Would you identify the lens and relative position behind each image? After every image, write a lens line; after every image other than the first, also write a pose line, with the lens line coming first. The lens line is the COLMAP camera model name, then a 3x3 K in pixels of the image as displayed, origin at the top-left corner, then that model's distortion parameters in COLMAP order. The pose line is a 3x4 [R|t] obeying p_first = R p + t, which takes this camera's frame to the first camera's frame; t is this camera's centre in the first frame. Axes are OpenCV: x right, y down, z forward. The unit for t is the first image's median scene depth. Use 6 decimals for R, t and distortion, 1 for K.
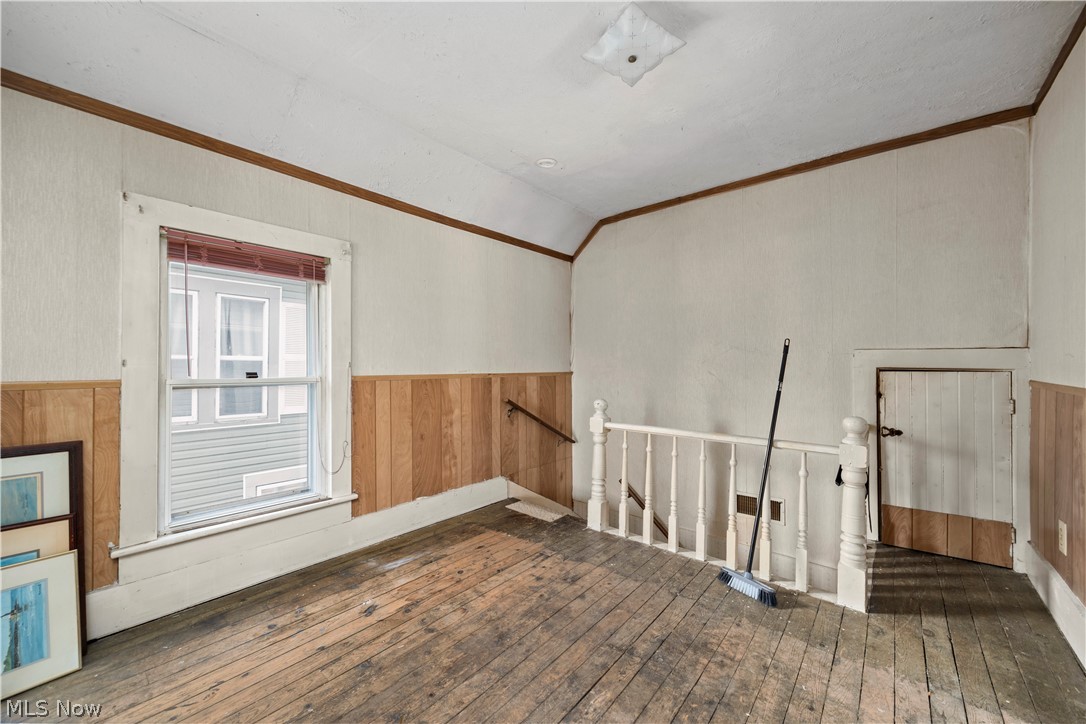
lens RADIAL K [[425.2, 0, 547.9], [0, 425.2, 361.1], [0, 0, 1]] dist [-0.002546, 0.000448]
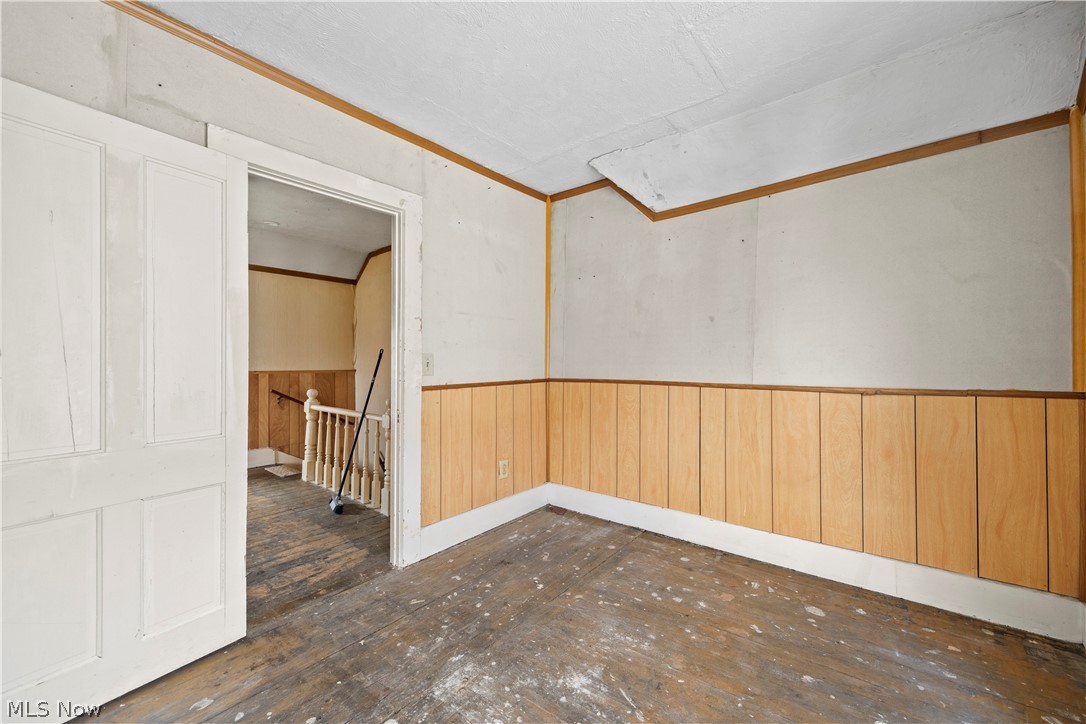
lens RADIAL K [[425.2, 0, 539.9], [0, 425.2, 357.3], [0, 0, 1]] dist [-0.002546, 0.000448]
pose [[0.999516, 0.002911, 0.030975, 0.698380], [-0.002806, 0.999990, -0.003457, -0.011654], [-0.030984, 0.003368, 0.999514, -0.367830]]
